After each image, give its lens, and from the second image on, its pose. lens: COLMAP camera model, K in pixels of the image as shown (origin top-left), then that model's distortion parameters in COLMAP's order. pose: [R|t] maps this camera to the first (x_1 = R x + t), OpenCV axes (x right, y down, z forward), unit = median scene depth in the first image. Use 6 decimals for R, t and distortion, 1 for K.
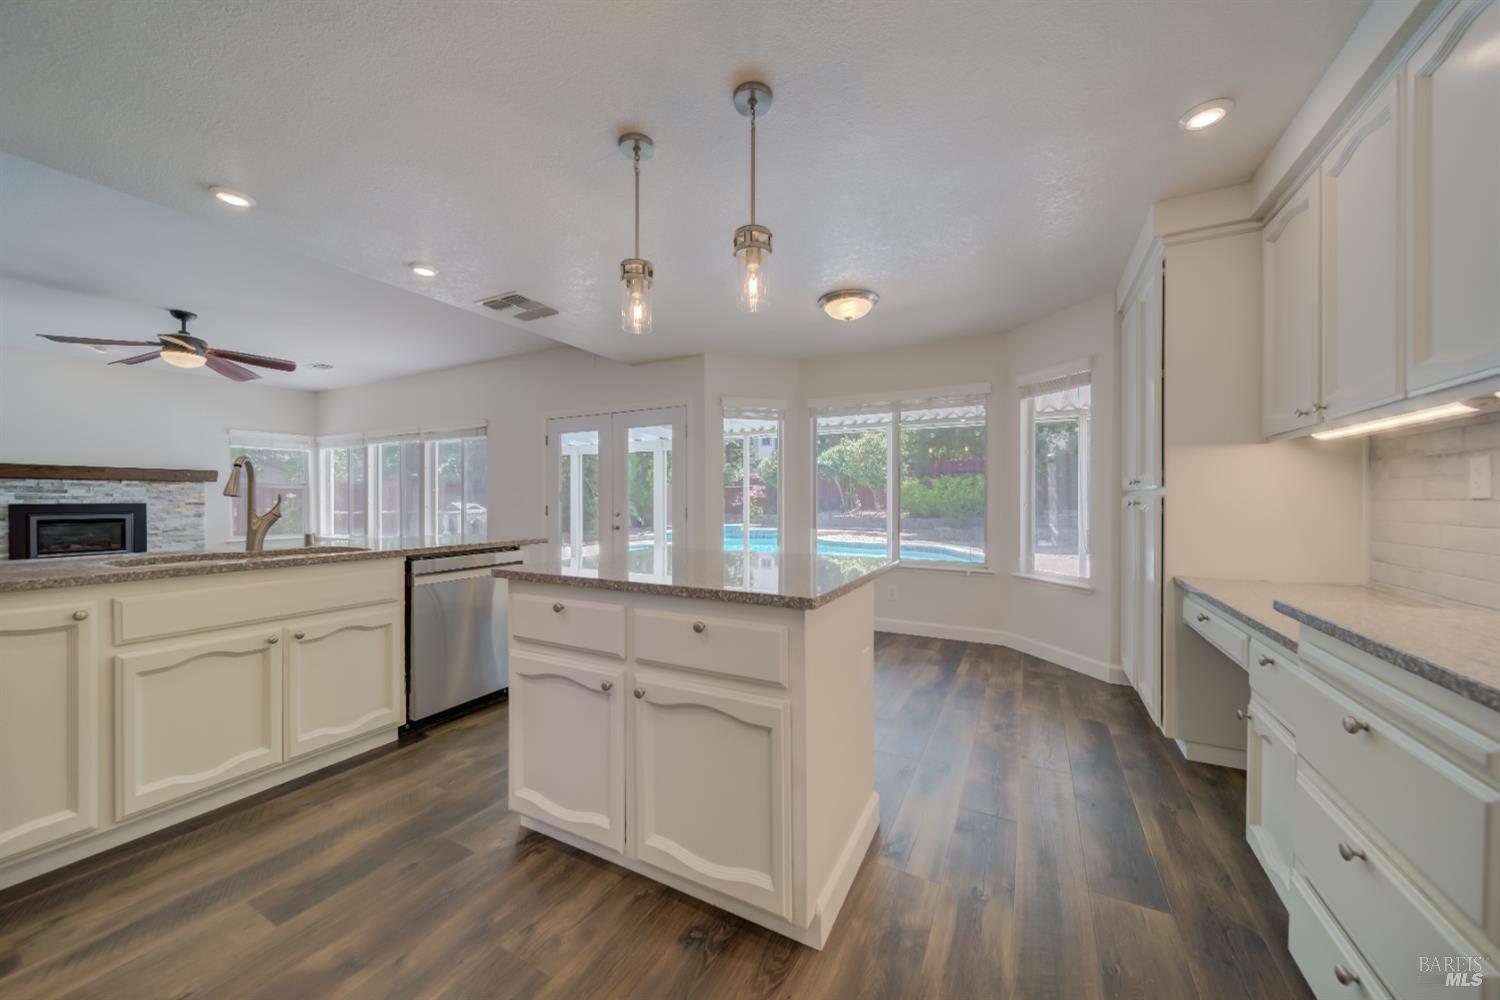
lens RADIAL K [[525.3, 0, 748.9], [0, 525.3, 498.8], [0, 0, 1]] dist [-0.001165, -0.000733]
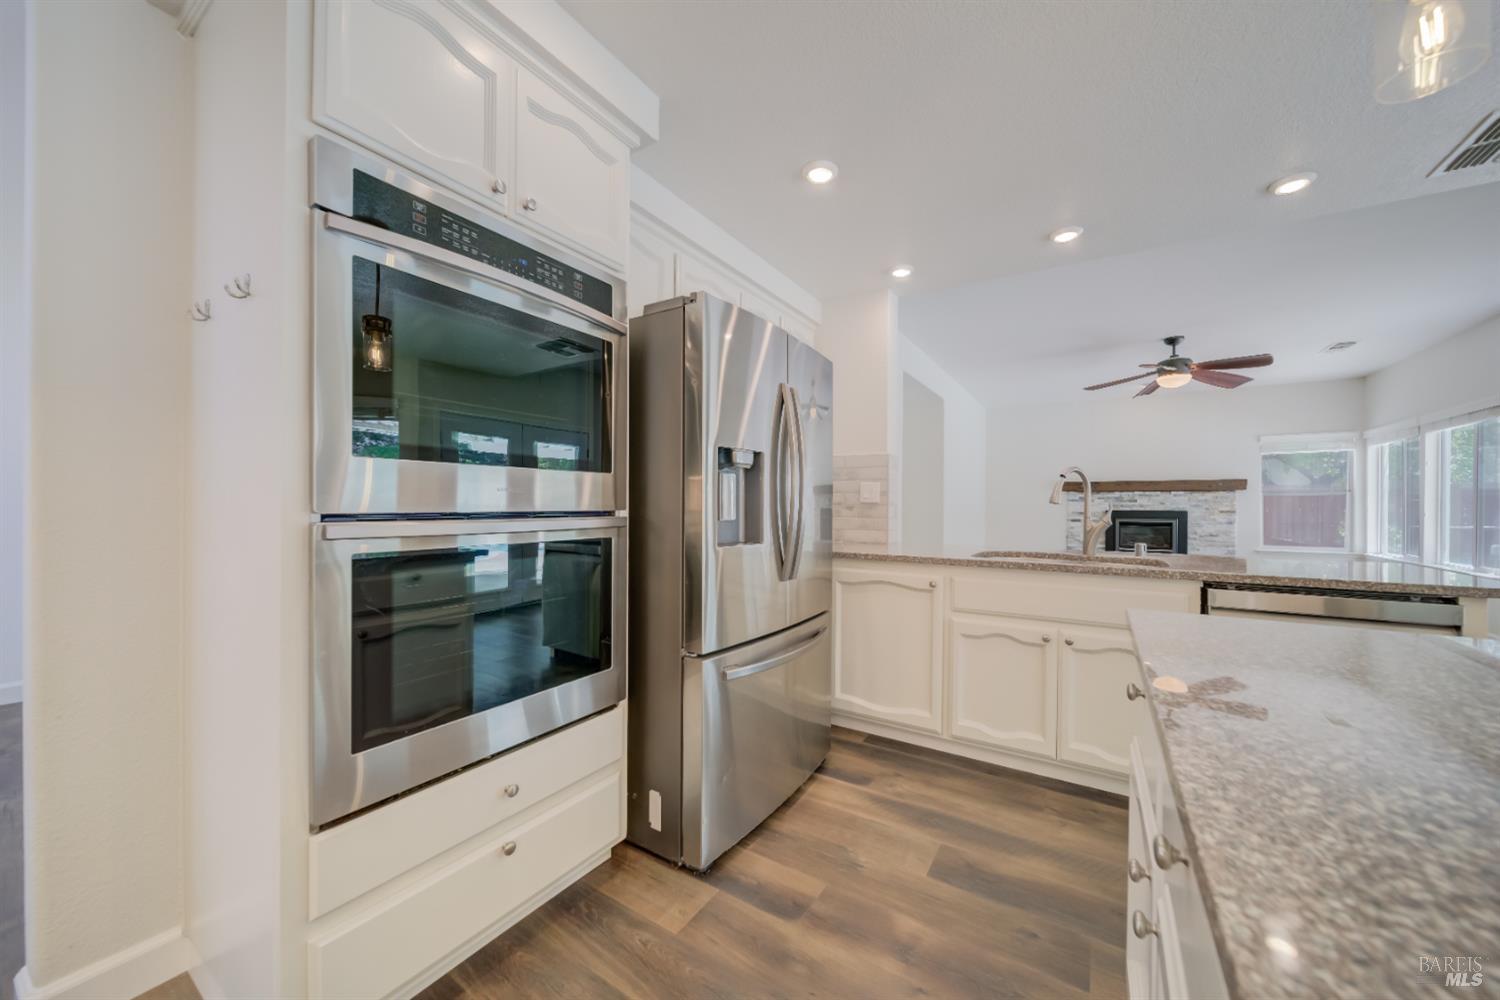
lens RADIAL K [[525.3, 0, 759.9], [0, 525.3, 505.2], [0, 0, 1]] dist [-0.001165, -0.000733]
pose [[-0.057357, 0.000618, -0.998354, 0.147419], [-0.004815, 0.999988, 0.000896, 0.000396], [0.998342, 0.004858, -0.057353, 0.375693]]
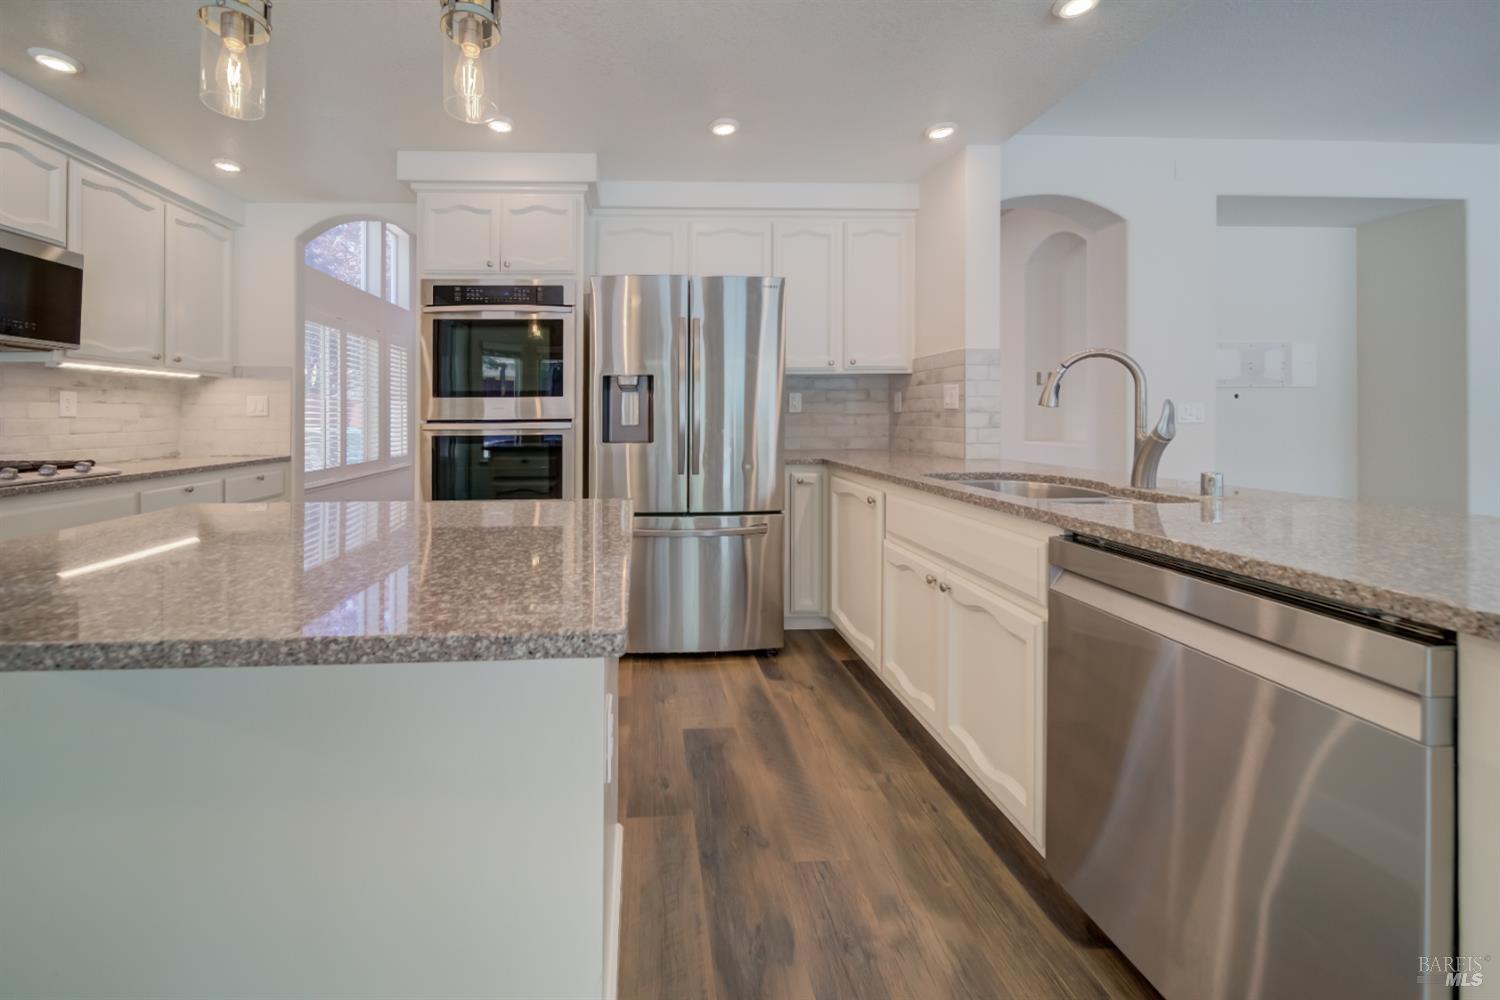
lens RADIAL K [[610.4, 0, 736.8], [0, 610.4, 417.0], [0, 0, 1]] dist [-0.001188, -0.000204]
pose [[-0.861424, 0.006274, -0.507847, -0.132585], [0.007439, 0.999972, -0.000265, 0.007016], [0.507832, -0.004006, -0.861447, 1.356263]]
